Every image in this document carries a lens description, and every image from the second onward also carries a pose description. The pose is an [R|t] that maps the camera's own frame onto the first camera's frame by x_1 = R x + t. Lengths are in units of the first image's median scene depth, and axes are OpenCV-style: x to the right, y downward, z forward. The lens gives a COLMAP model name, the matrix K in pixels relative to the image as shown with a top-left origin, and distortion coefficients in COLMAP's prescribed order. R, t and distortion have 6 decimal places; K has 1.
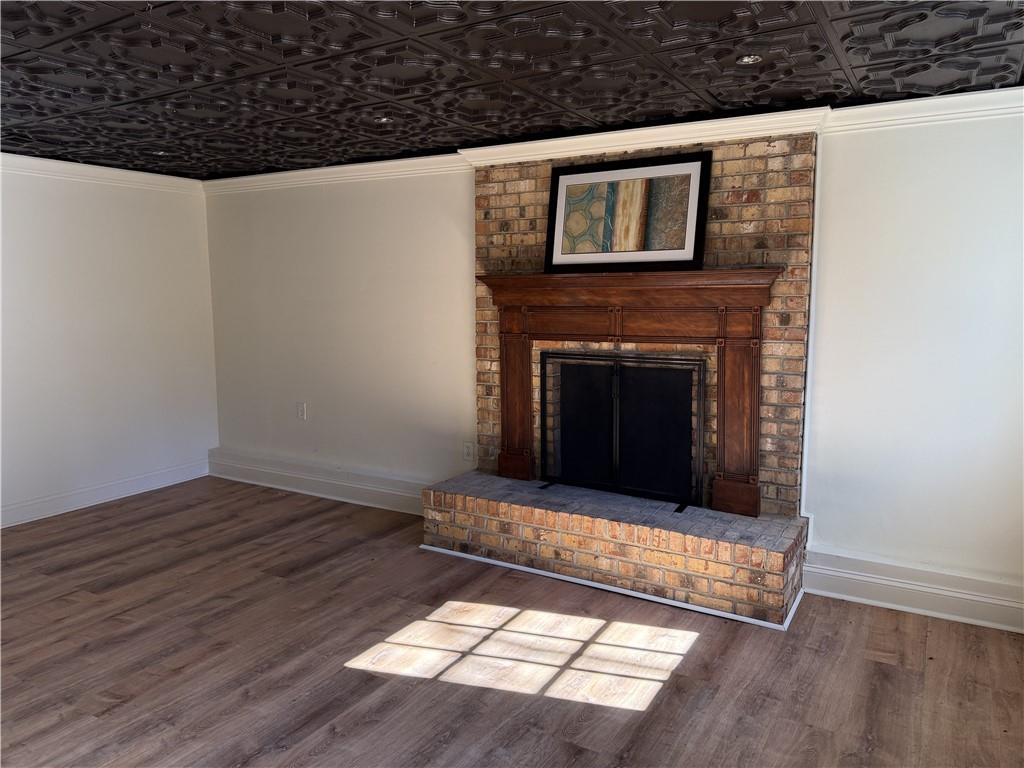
lens RADIAL K [[722.6, 0, 501.8], [0, 722.6, 381.2], [0, 0, 1]] dist [0.062061, -0.075490]
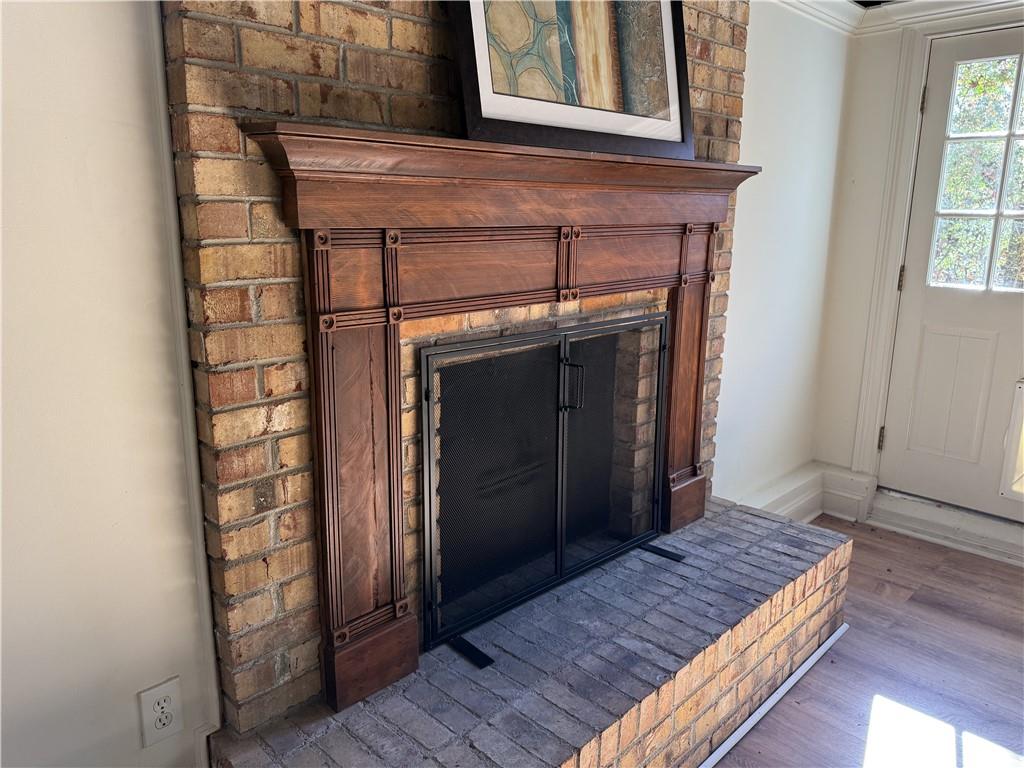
lens RADIAL K [[722.6, 0, 508.6], [0, 722.6, 380.3], [0, 0, 1]] dist [0.062061, -0.075490]
pose [[0.229271, -0.206898, 0.951119, -0.335013], [0.117977, 0.975851, 0.183839, -0.096921], [-0.966186, 0.070061, 0.248144, 0.926826]]
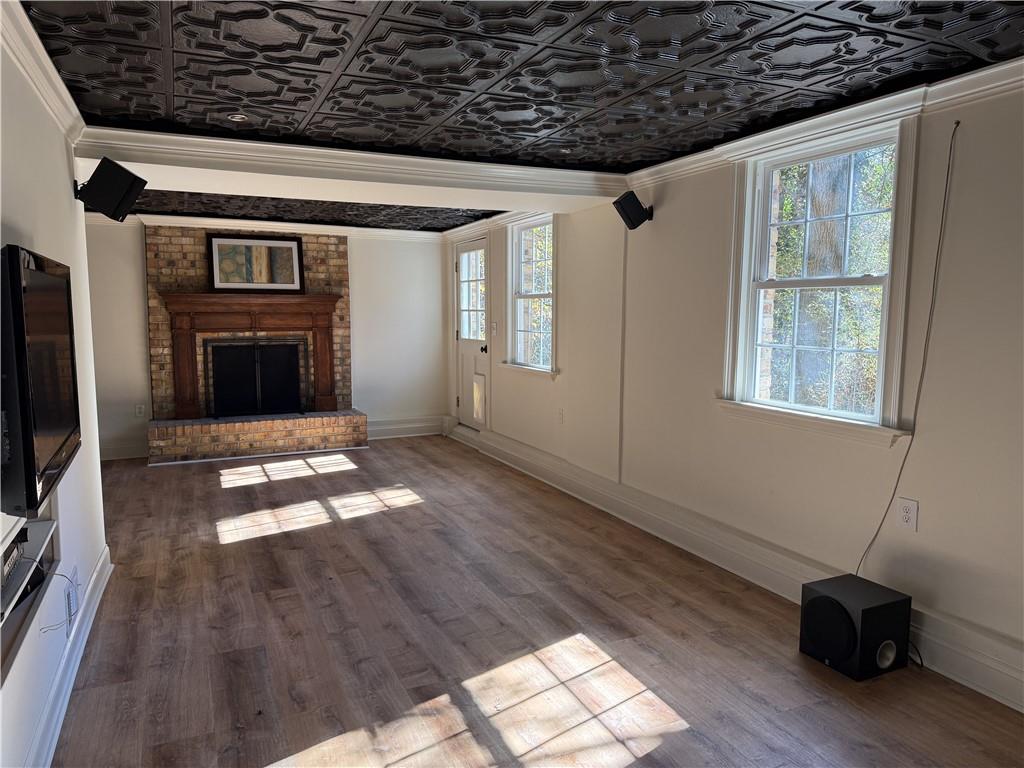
lens RADIAL K [[722.6, 0, 518.3], [0, 722.6, 386.8], [0, 0, 1]] dist [0.062061, -0.075490]
pose [[0.555976, -0.078142, 0.827517, -1.027049], [0.101733, 0.994483, 0.025558, 0.107455], [-0.824949, 0.069976, 0.560859, -0.589936]]
